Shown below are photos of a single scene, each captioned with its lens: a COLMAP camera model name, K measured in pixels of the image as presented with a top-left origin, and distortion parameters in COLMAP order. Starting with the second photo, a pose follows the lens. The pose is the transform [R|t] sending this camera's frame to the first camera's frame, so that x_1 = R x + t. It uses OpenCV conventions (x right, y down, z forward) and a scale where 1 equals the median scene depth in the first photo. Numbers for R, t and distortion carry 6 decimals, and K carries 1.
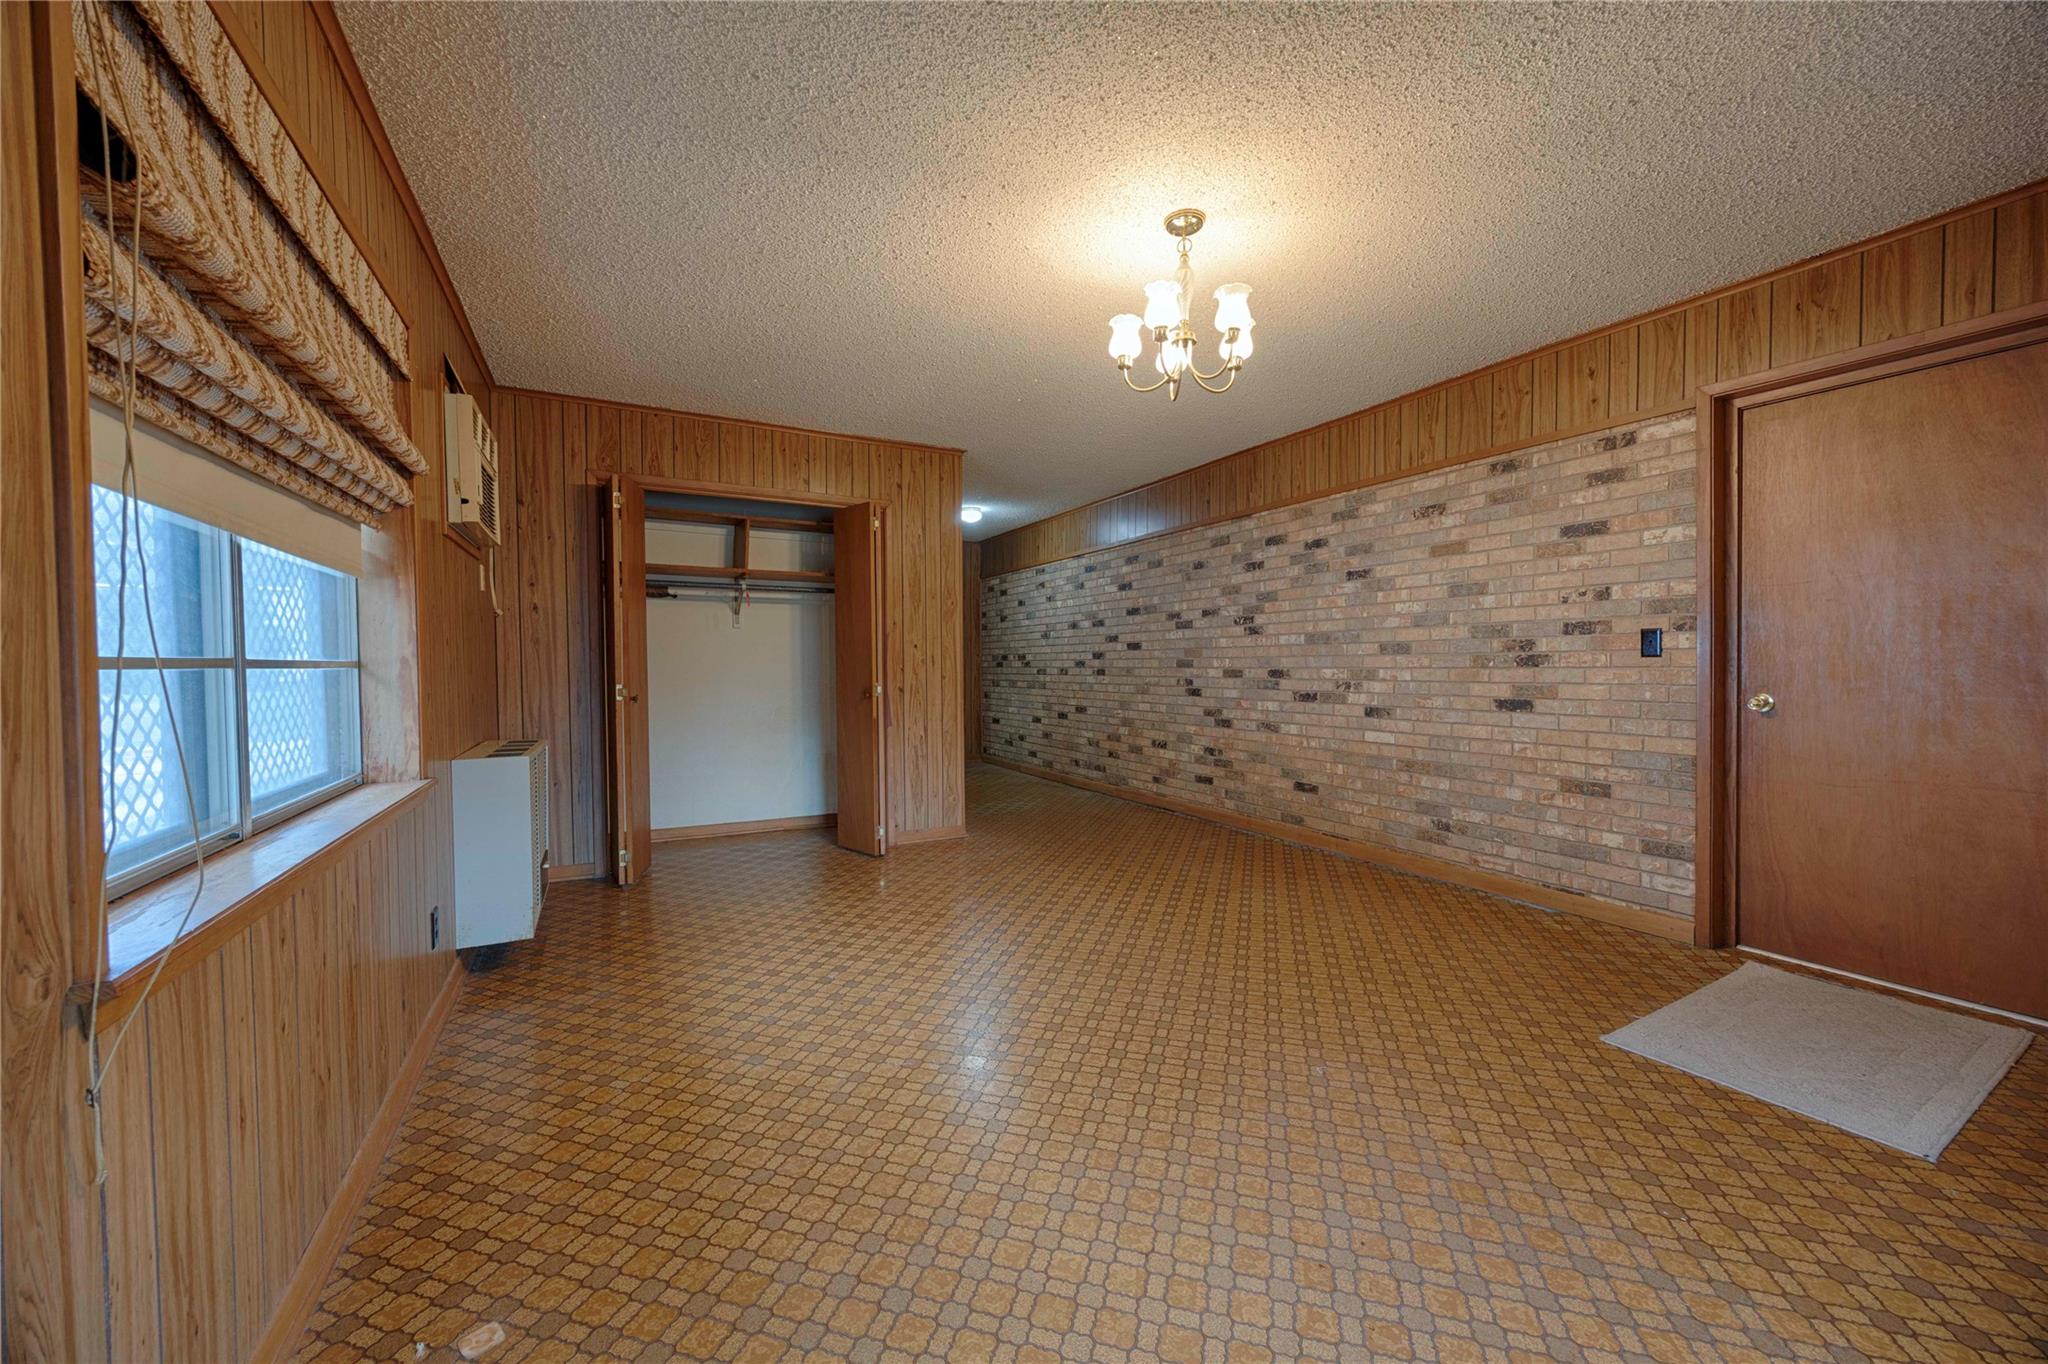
lens RADIAL K [[784.9, 0, 1040.0], [0, 784.9, 681.5], [0, 0, 1]] dist [-0.003224, -0.000099]
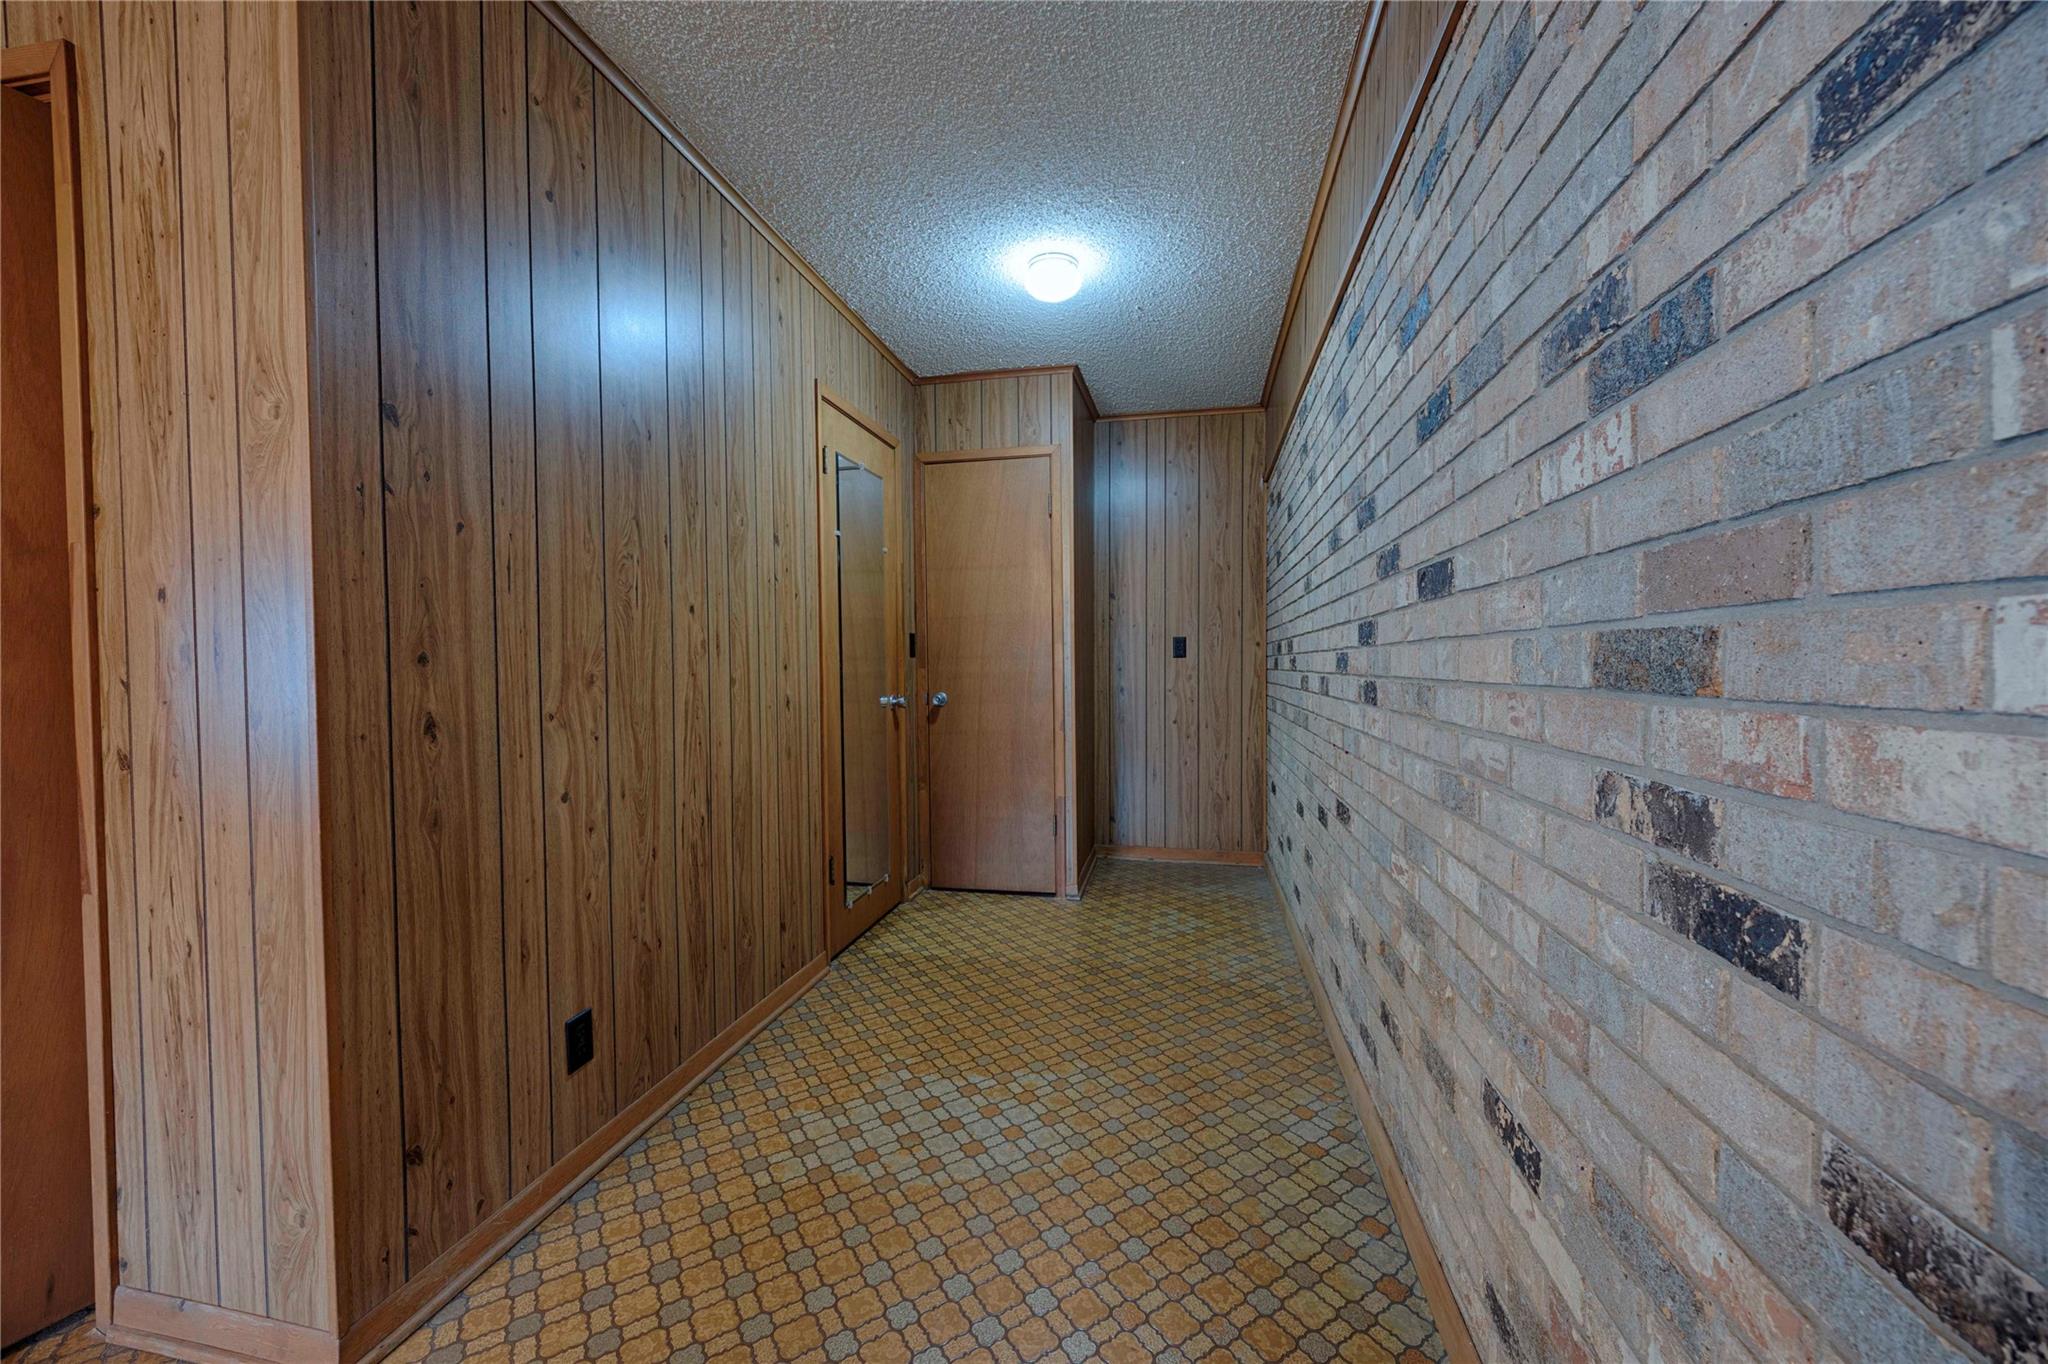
lens RADIAL K [[784.9, 0, 1022.5], [0, 784.9, 684.1], [0, 0, 1]] dist [-0.003224, -0.000099]
pose [[0.760178, 0.018667, -0.649446, 0.229057], [-0.015301, 0.999824, 0.010829, -0.023261], [0.649534, 0.001705, 0.760330, 1.019695]]
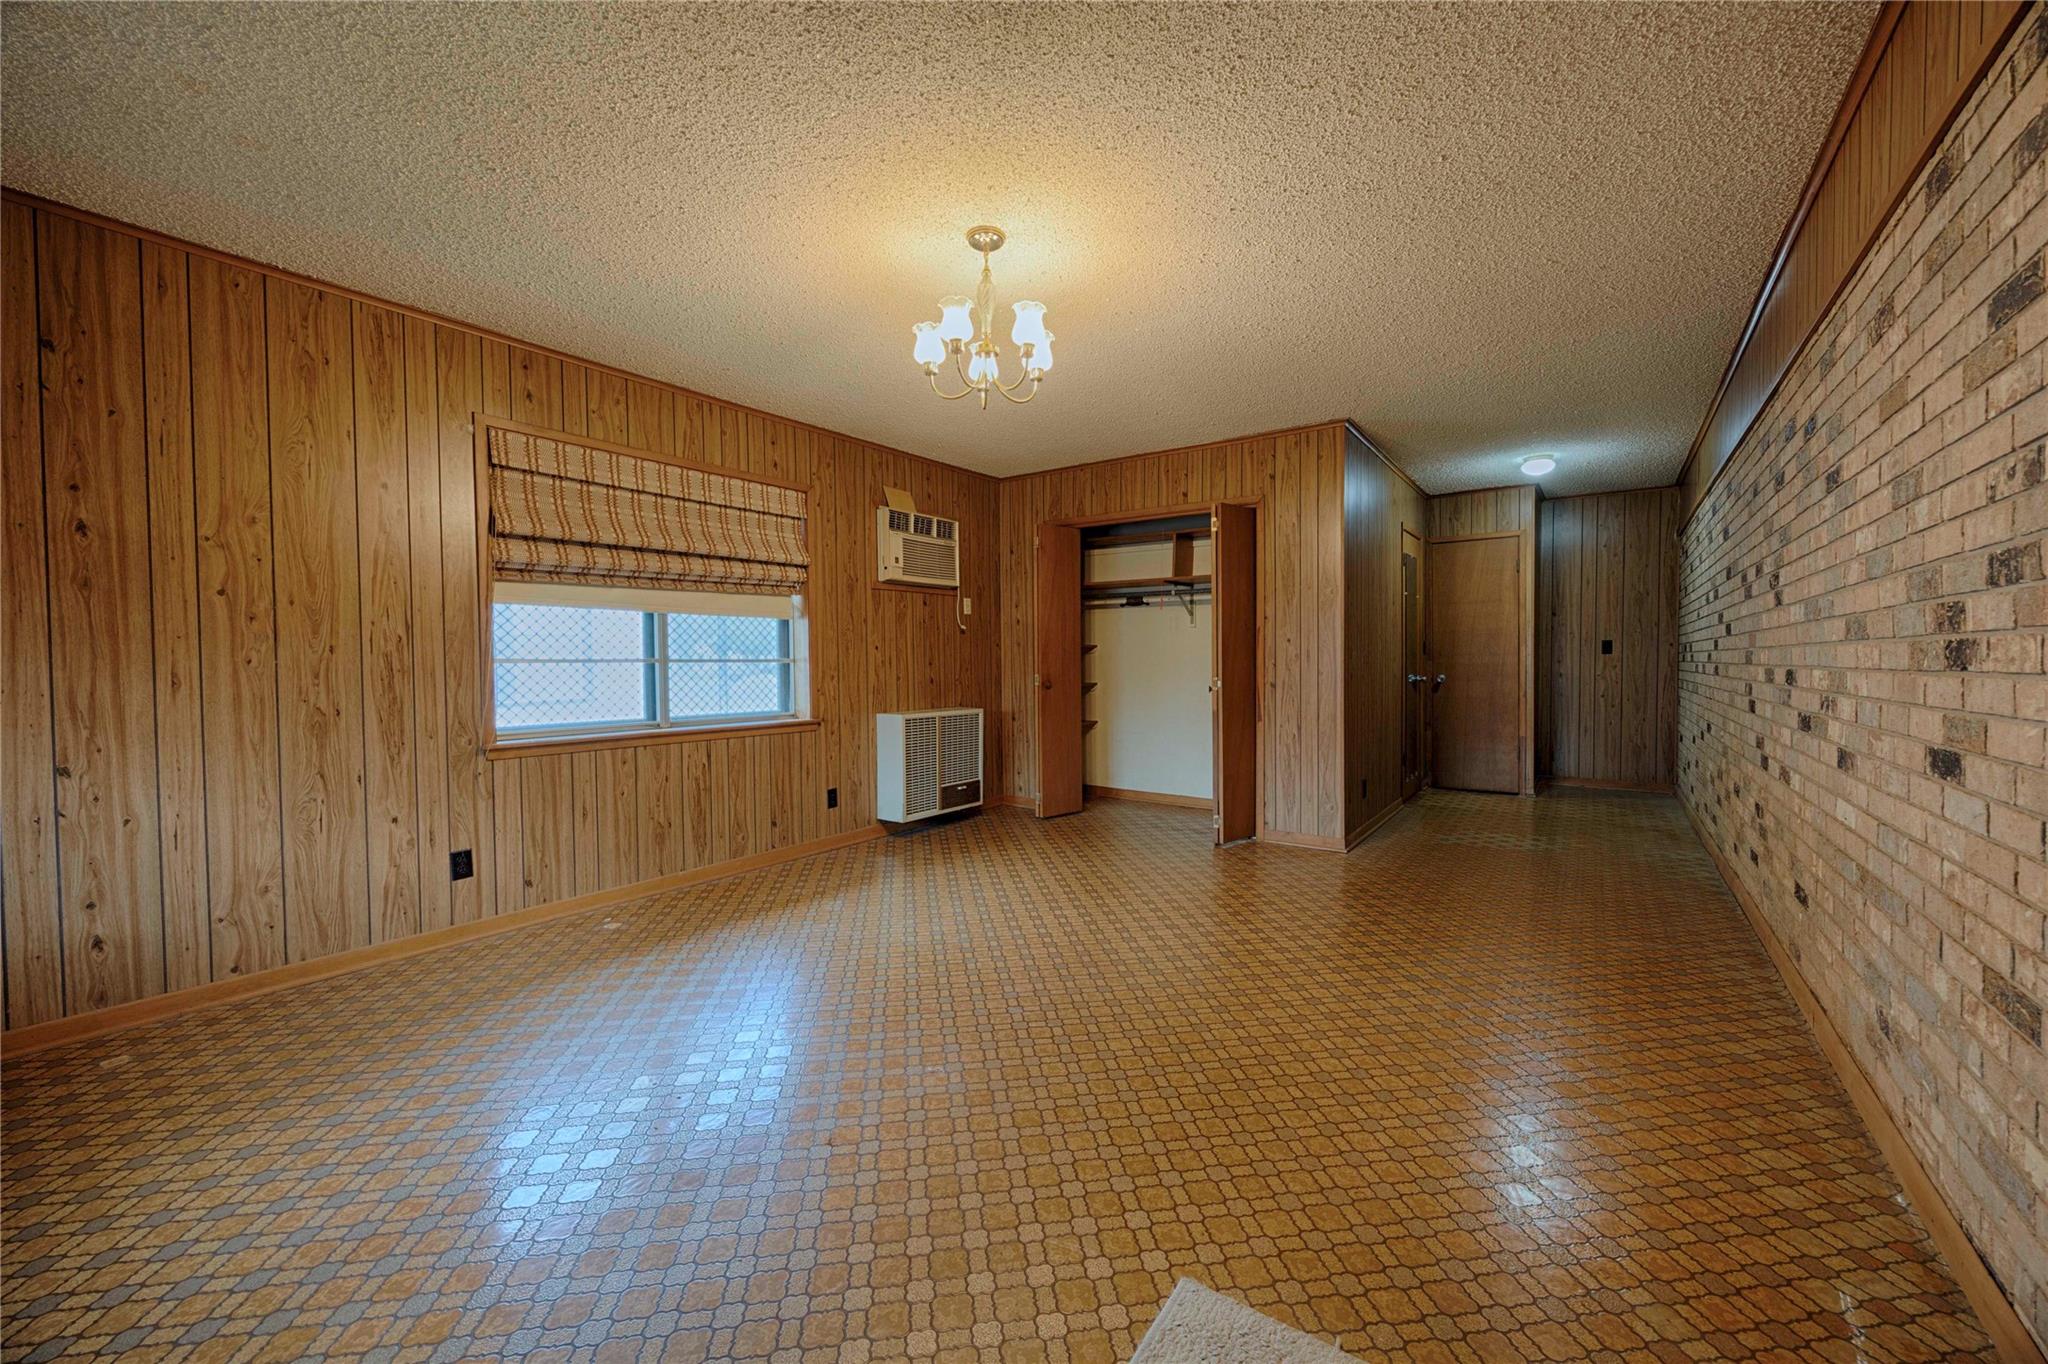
lens RADIAL K [[784.9, 0, 1016.5], [0, 784.9, 684.7], [0, 0, 1]] dist [-0.003224, -0.000099]
pose [[0.423944, 0.030856, -0.905163, 0.586188], [-0.017290, 0.999513, 0.025975, -0.010352], [0.905523, 0.004638, 0.424271, 0.302273]]
